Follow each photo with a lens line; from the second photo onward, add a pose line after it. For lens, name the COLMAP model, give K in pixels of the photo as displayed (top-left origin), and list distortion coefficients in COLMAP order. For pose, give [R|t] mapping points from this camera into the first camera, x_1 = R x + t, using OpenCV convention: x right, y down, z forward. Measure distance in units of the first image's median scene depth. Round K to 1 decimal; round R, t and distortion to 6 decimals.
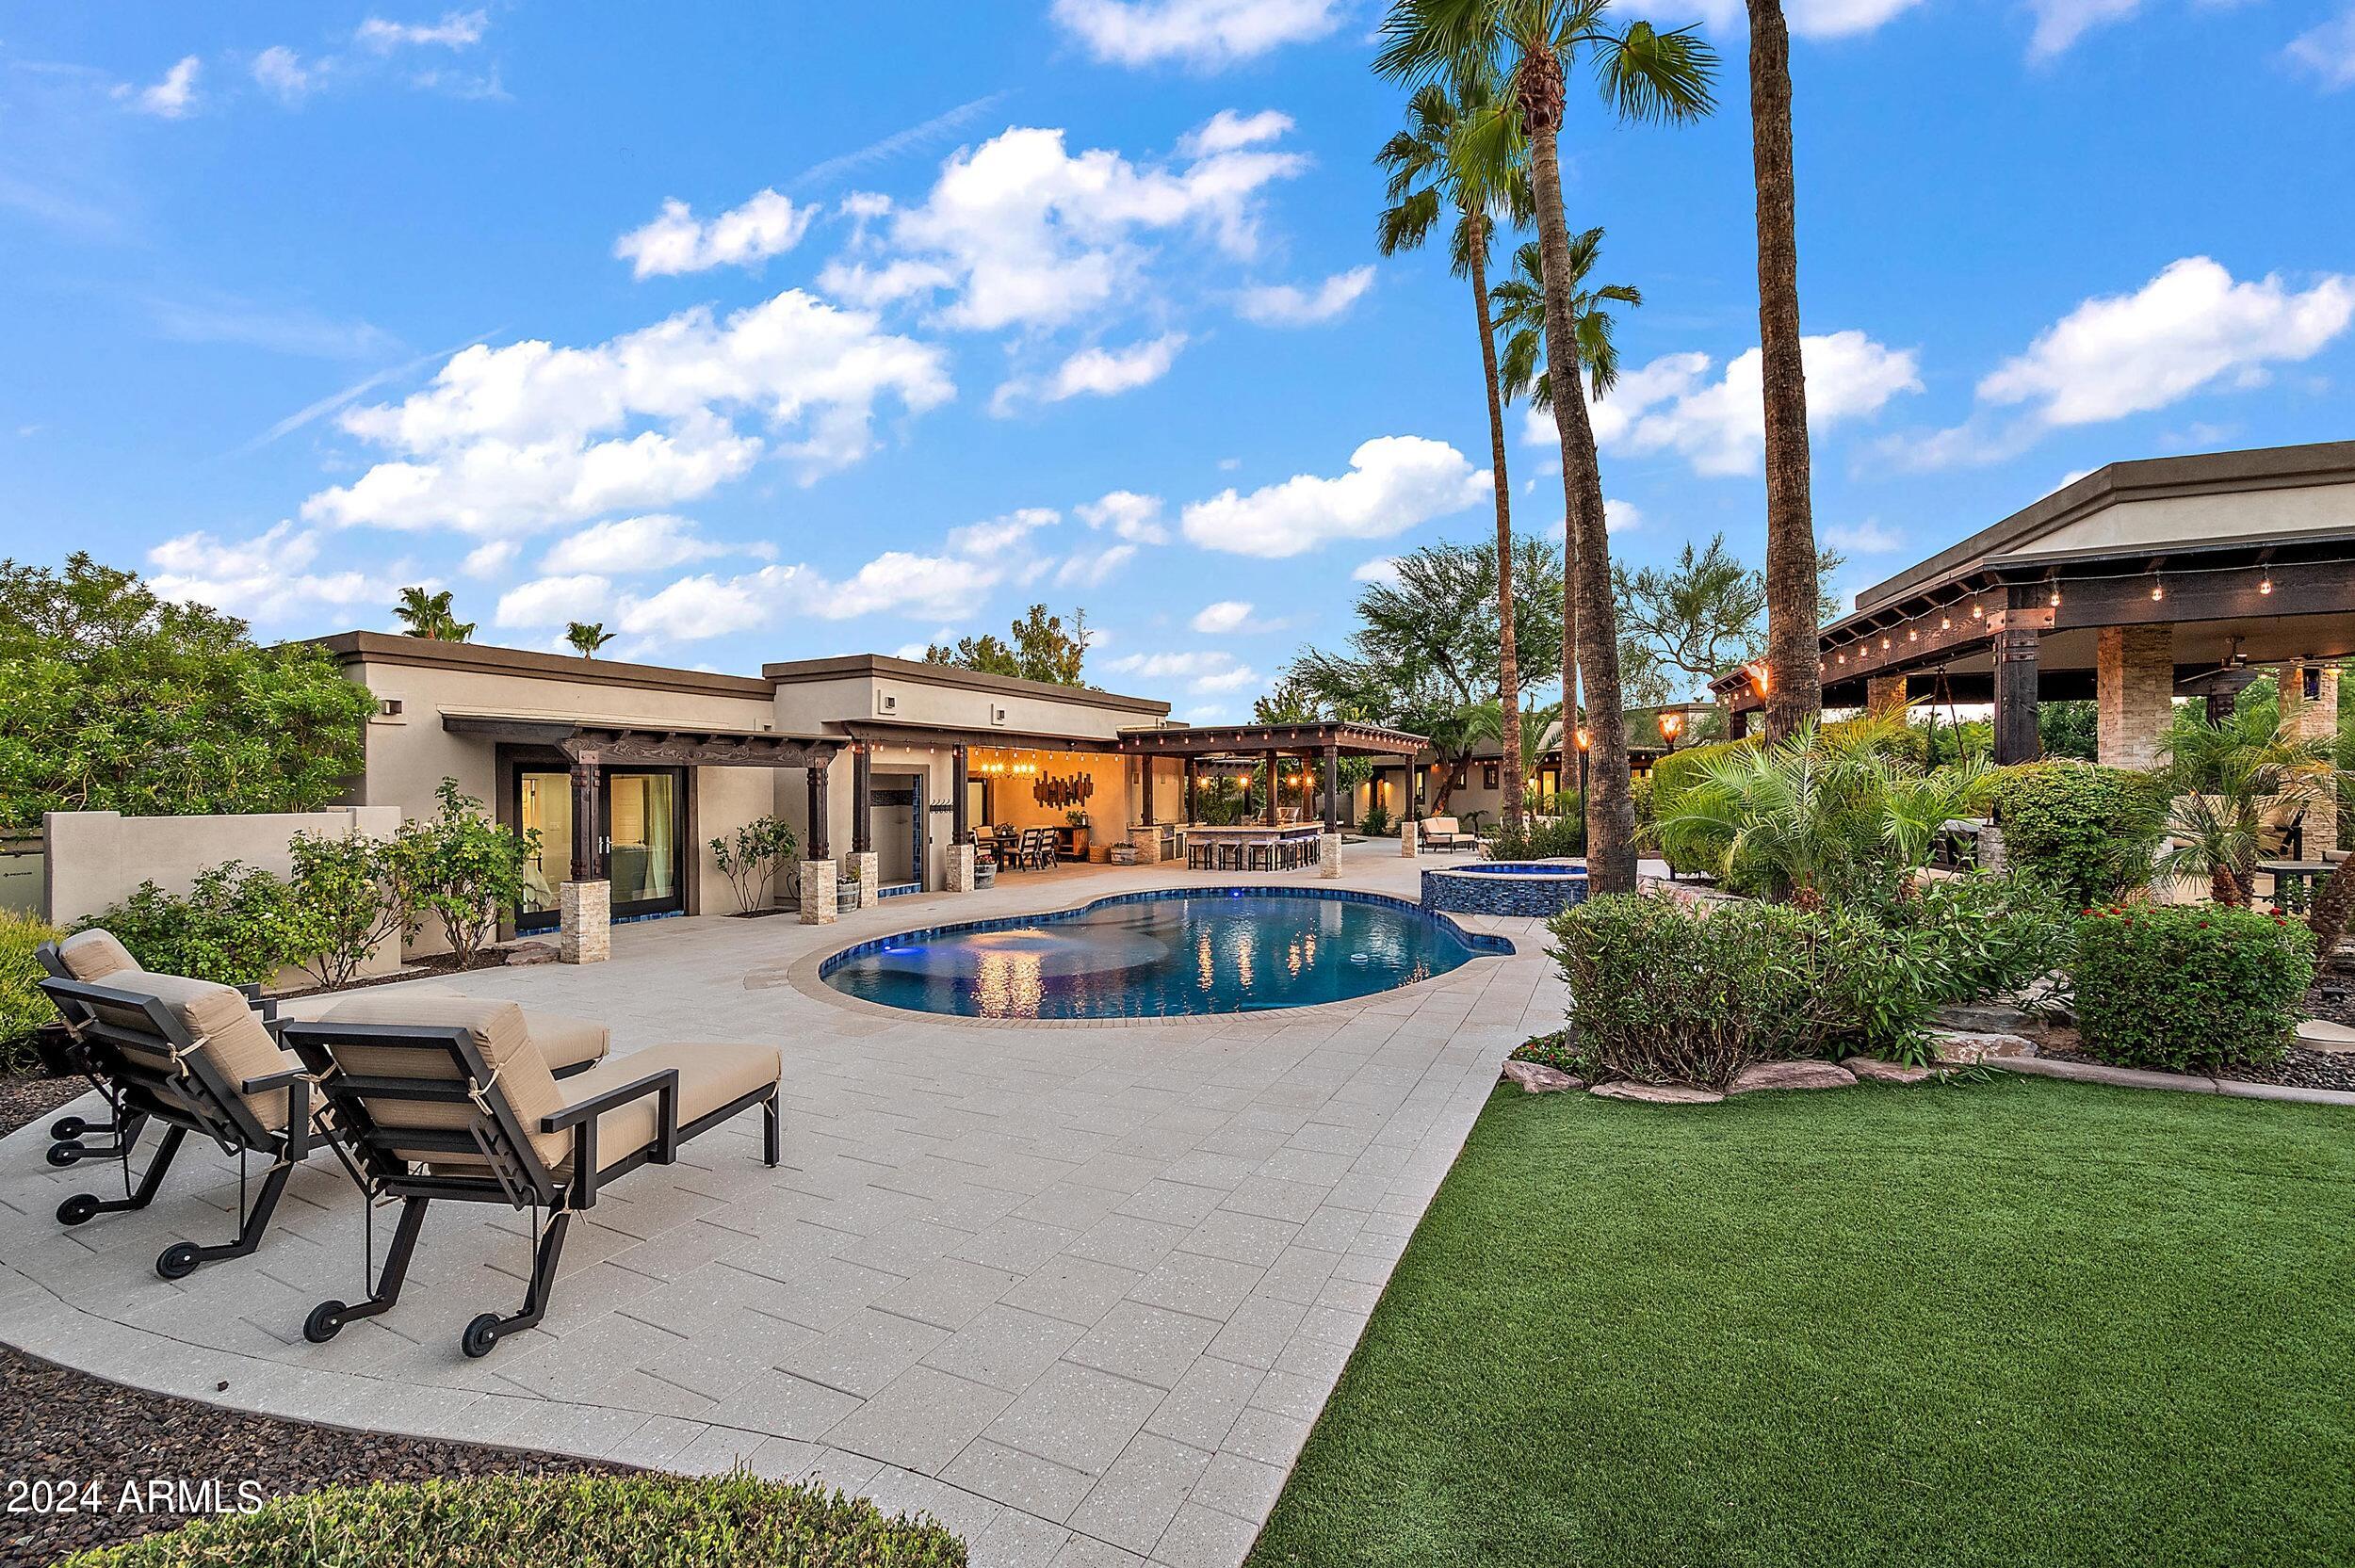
lens RADIAL K [[925.7, 0, 1177.5], [0, 925.7, 784.0], [0, 0, 1]] dist [0.000166, -0.000114]
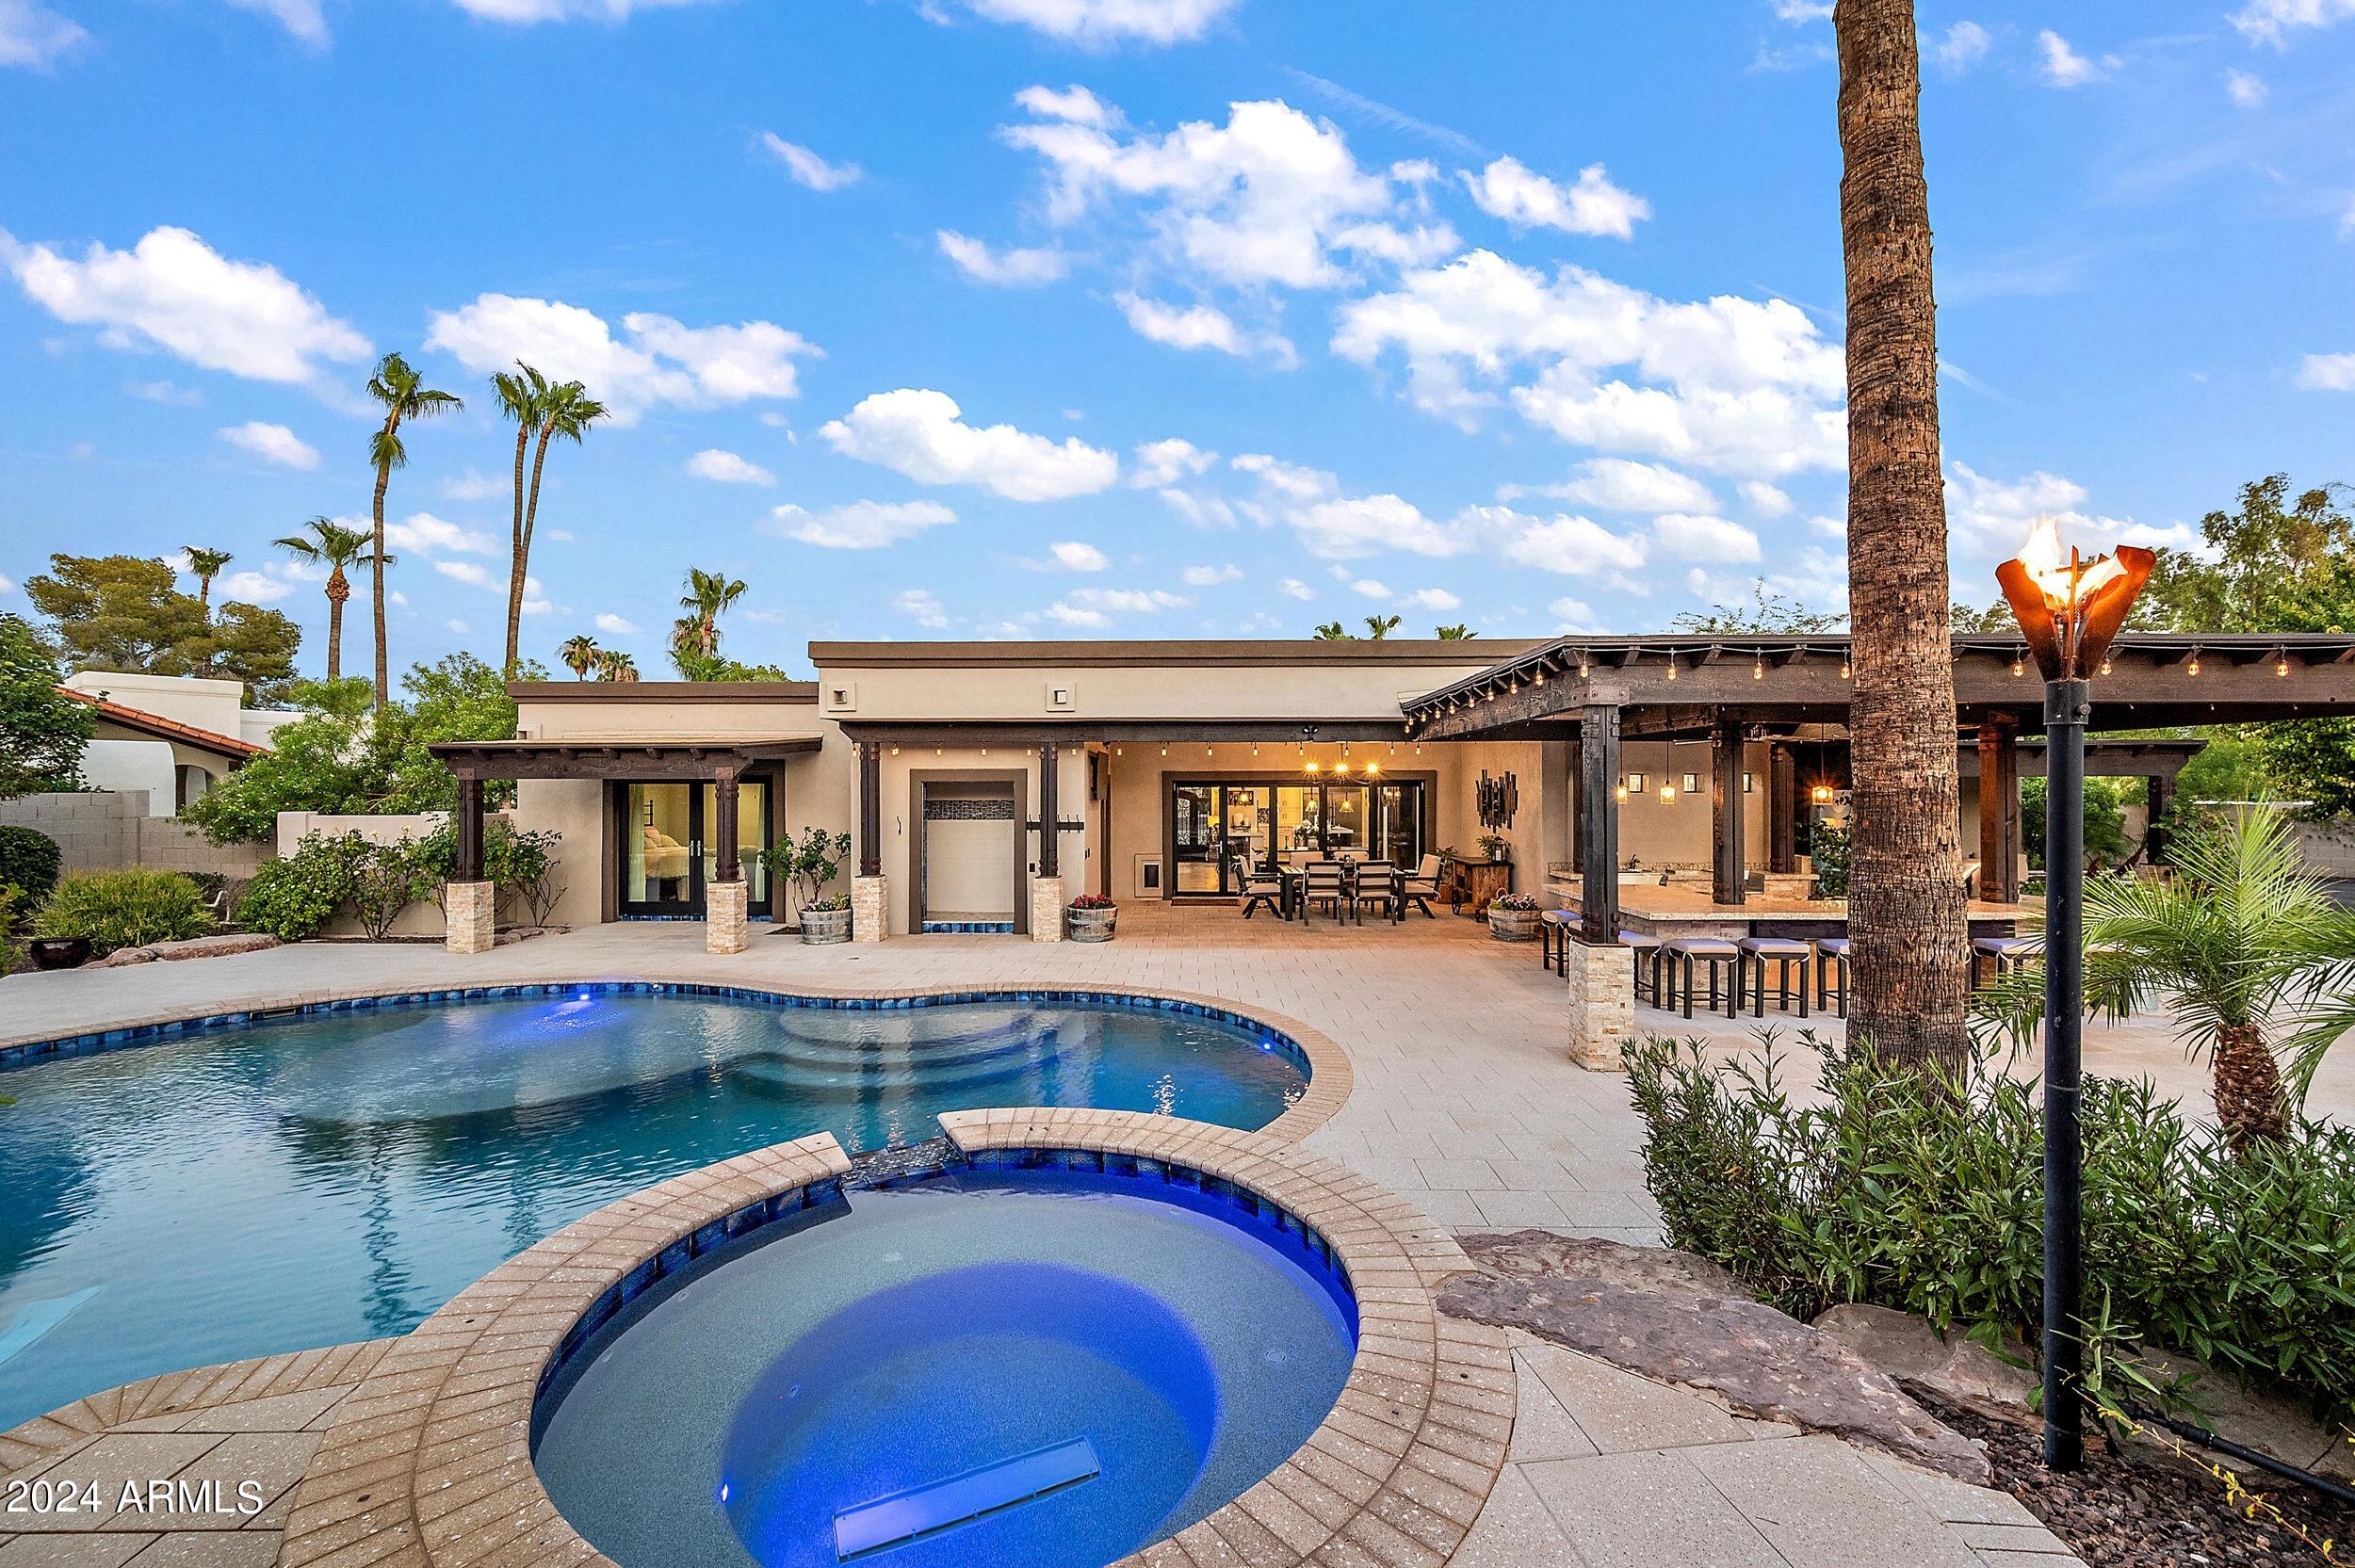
lens RADIAL K [[925.7, 0, 1177.5], [0, 925.7, 784.0], [0, 0, 1]] dist [0.000166, -0.000114]
pose [[0.452687, 0.005781, -0.891651, 0.470728], [0.001550, 0.999972, 0.007271, -0.014028], [0.891668, -0.004674, 0.452665, 0.768018]]
